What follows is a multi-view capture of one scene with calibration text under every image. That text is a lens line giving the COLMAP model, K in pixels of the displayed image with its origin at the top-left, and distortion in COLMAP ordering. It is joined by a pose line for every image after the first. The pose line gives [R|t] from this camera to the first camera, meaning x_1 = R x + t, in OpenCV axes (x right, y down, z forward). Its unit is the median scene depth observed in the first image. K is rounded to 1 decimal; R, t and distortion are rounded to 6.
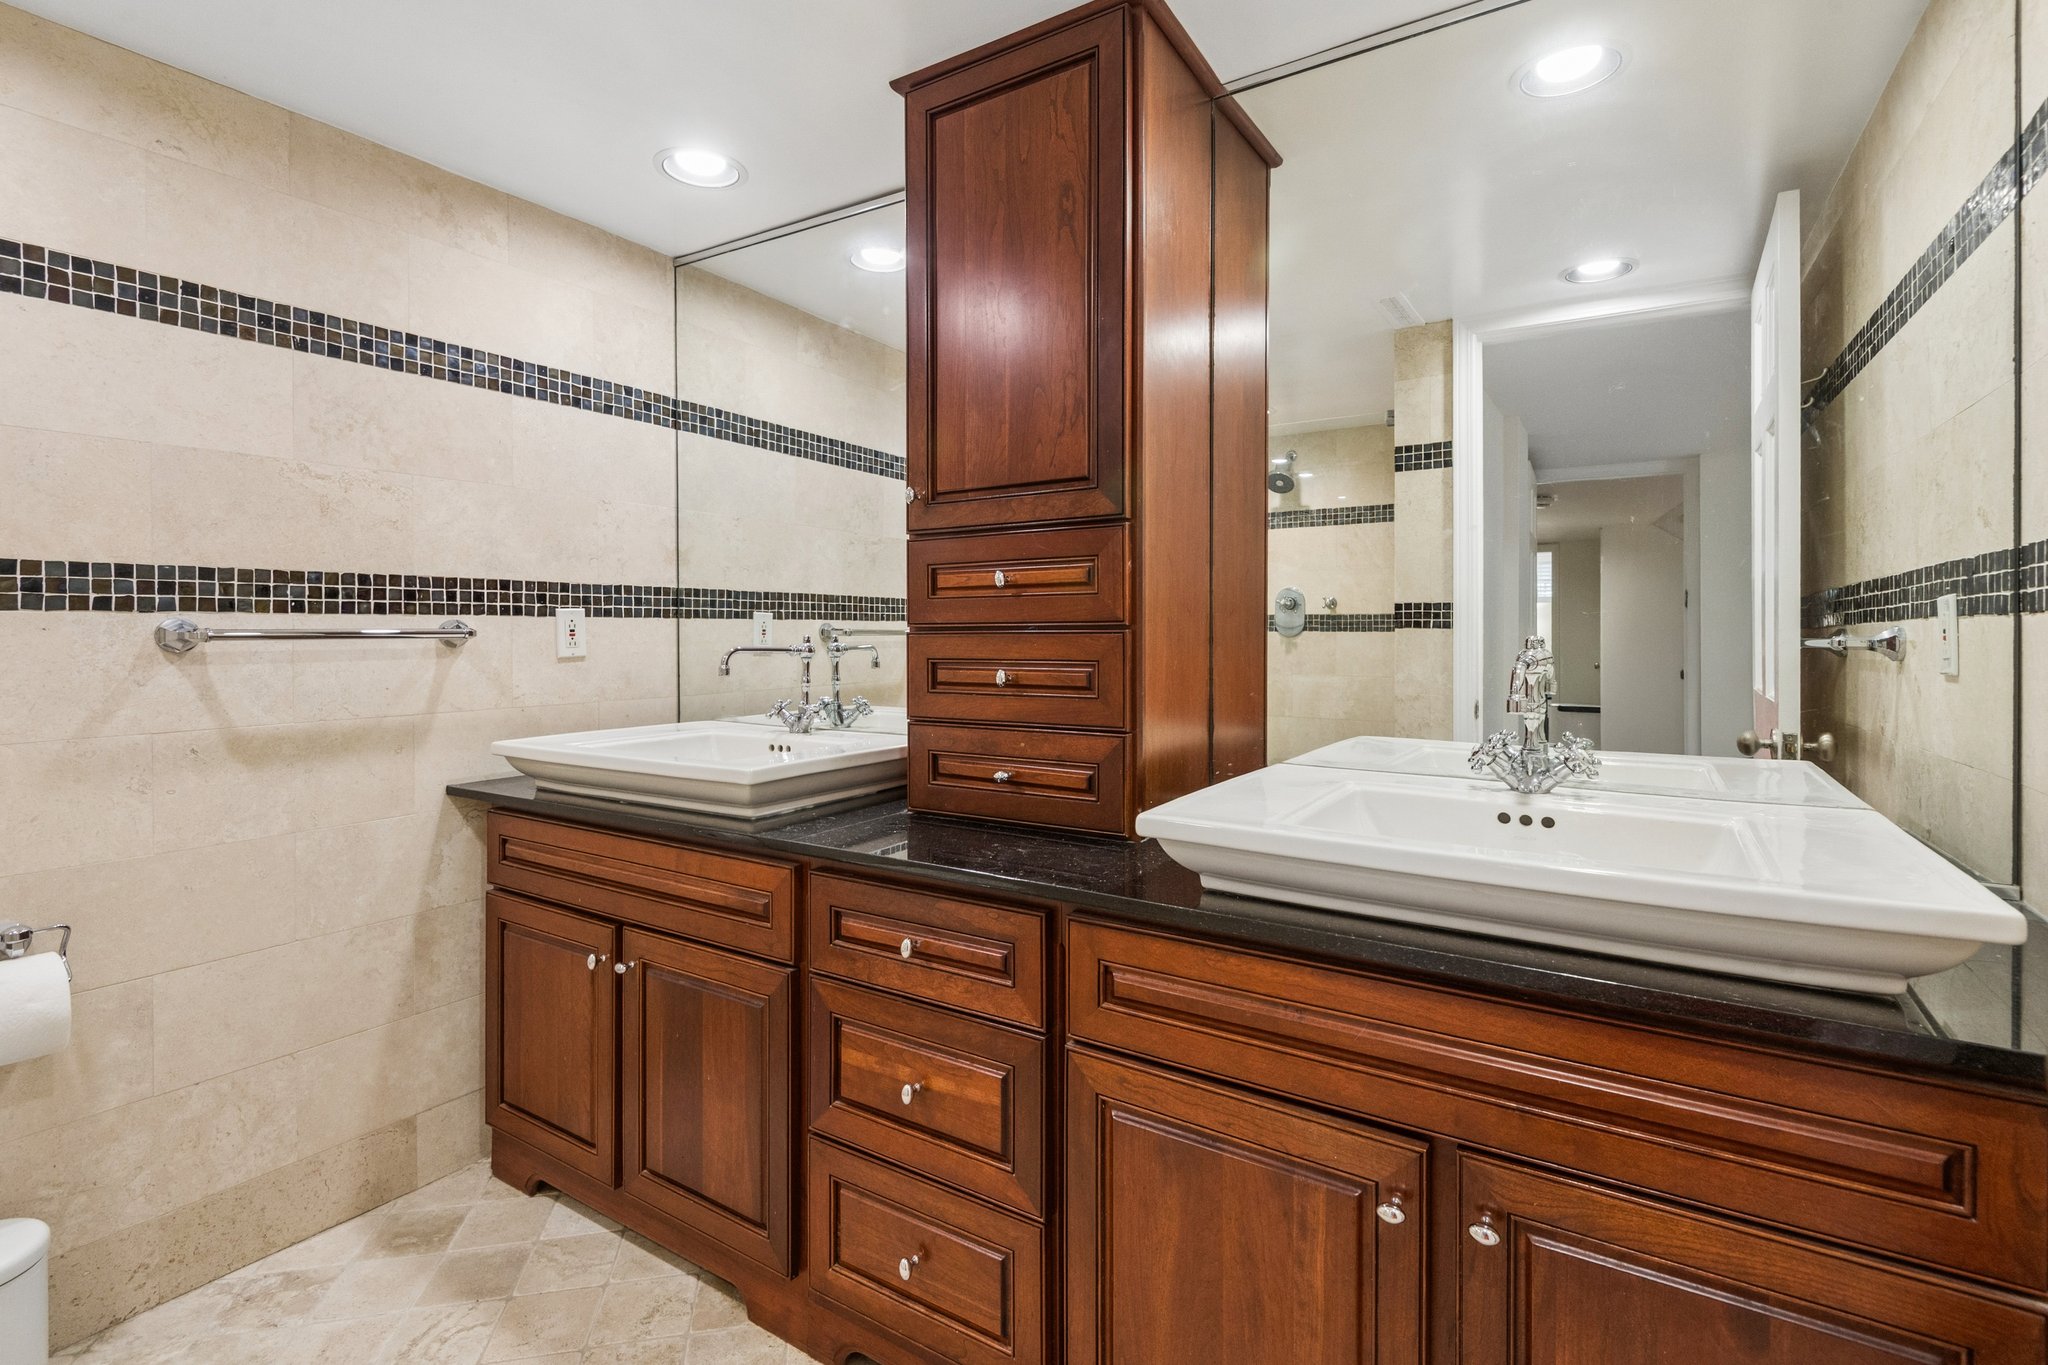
lens RADIAL K [[942.1, 0, 987.2], [0, 942.1, 629.1], [0, 0, 1]] dist [0.014967, -0.004230]
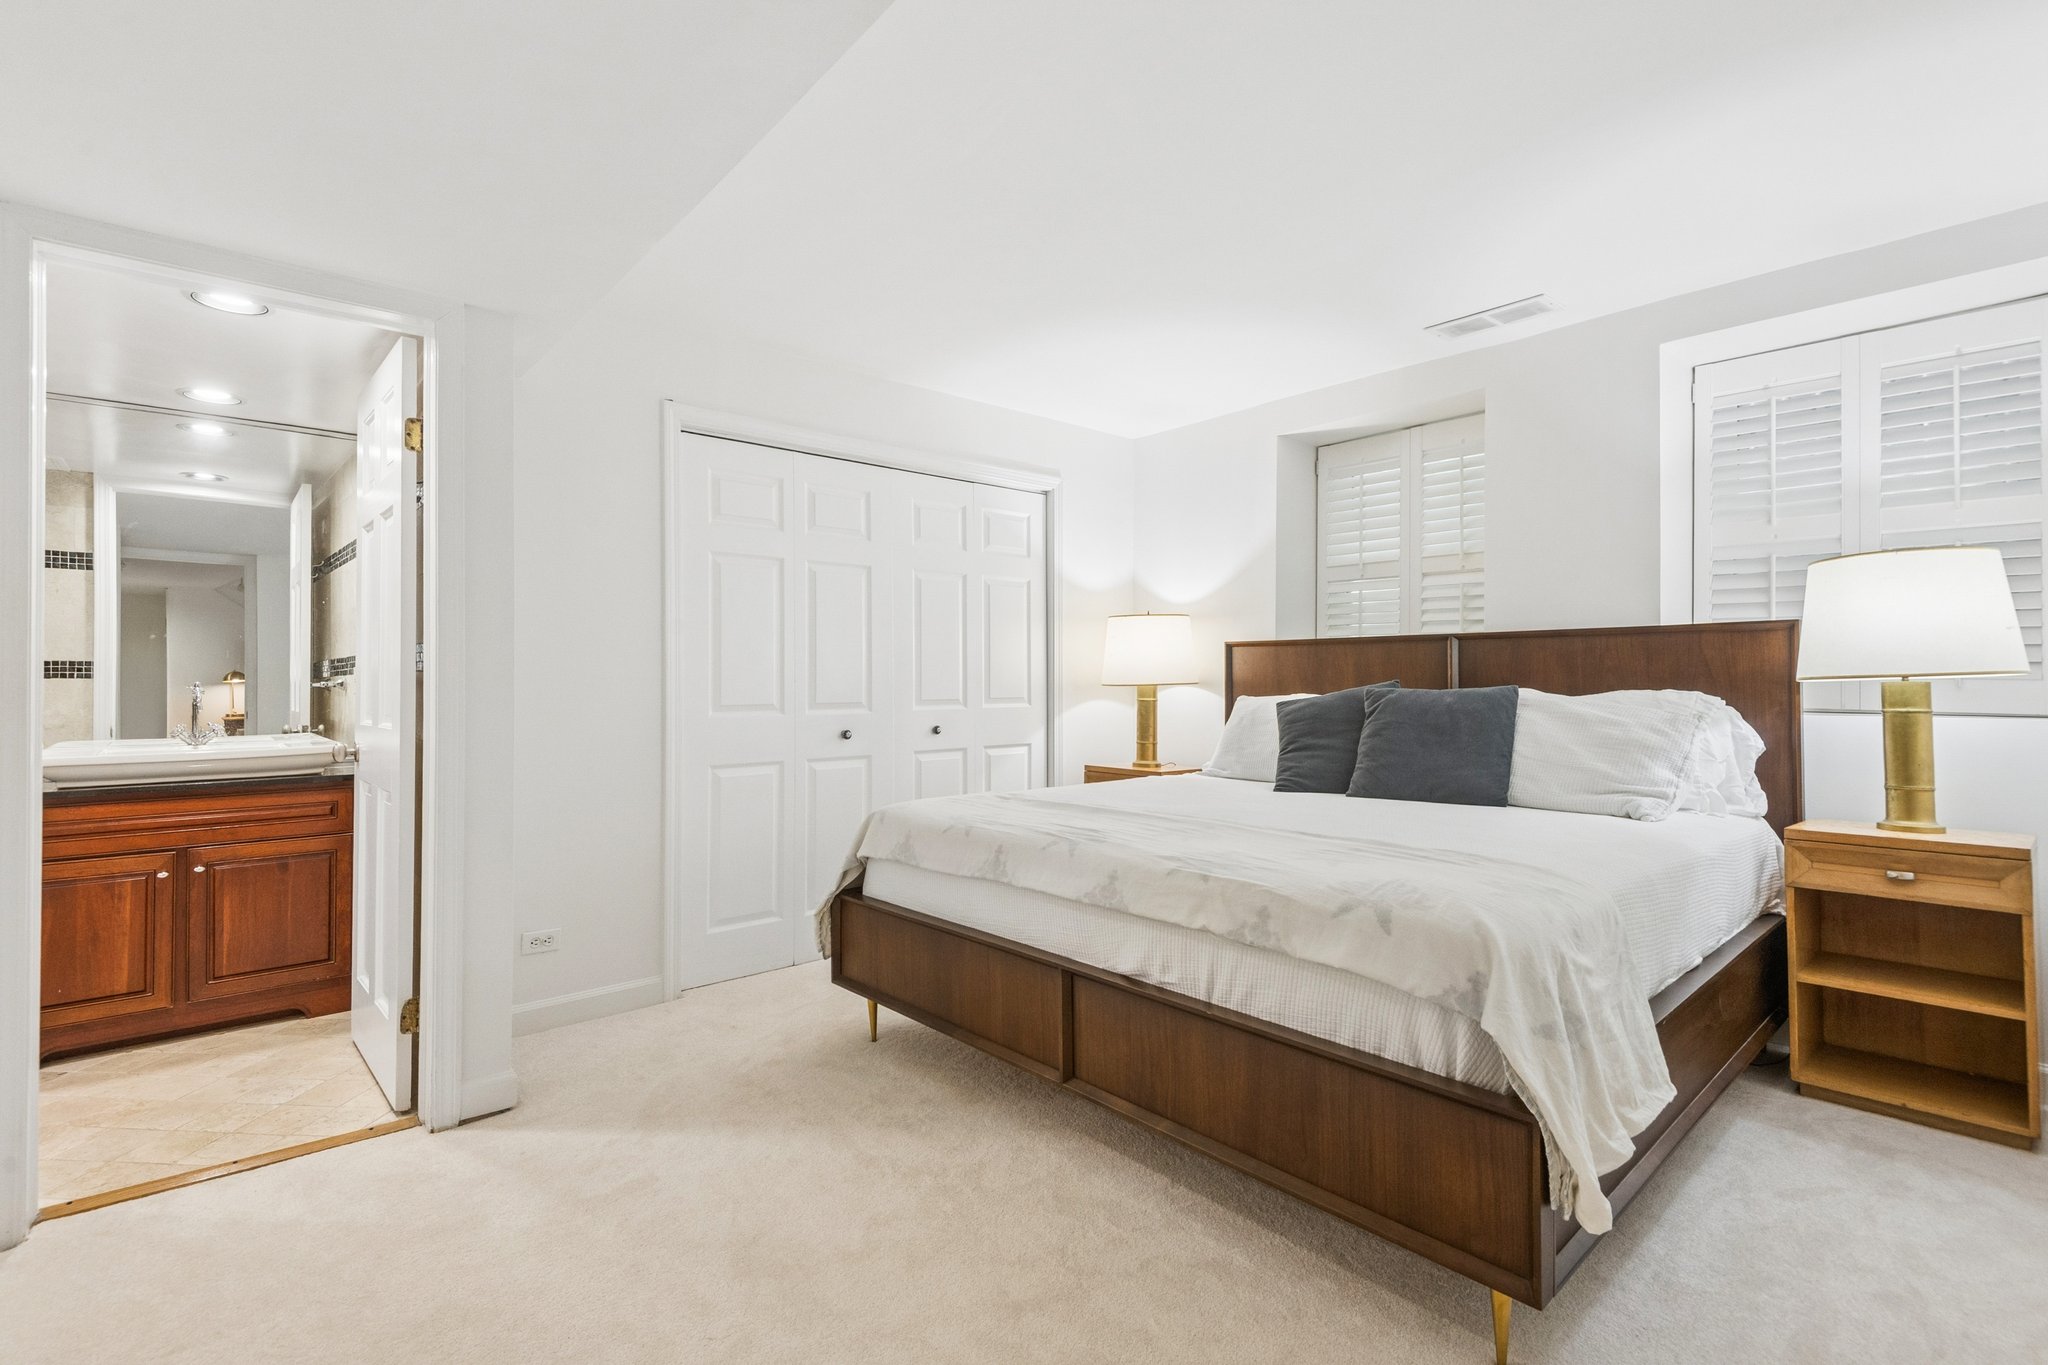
lens RADIAL K [[942.1, 0, 1025.8], [0, 942.1, 671.7], [0, 0, 1]] dist [0.014967, -0.004230]
pose [[0.236994, 0.007610, 0.971481, -0.698127], [0.001119, 0.999967, -0.008106, 0.002775], [-0.971511, 0.003008, 0.236977, -0.888774]]
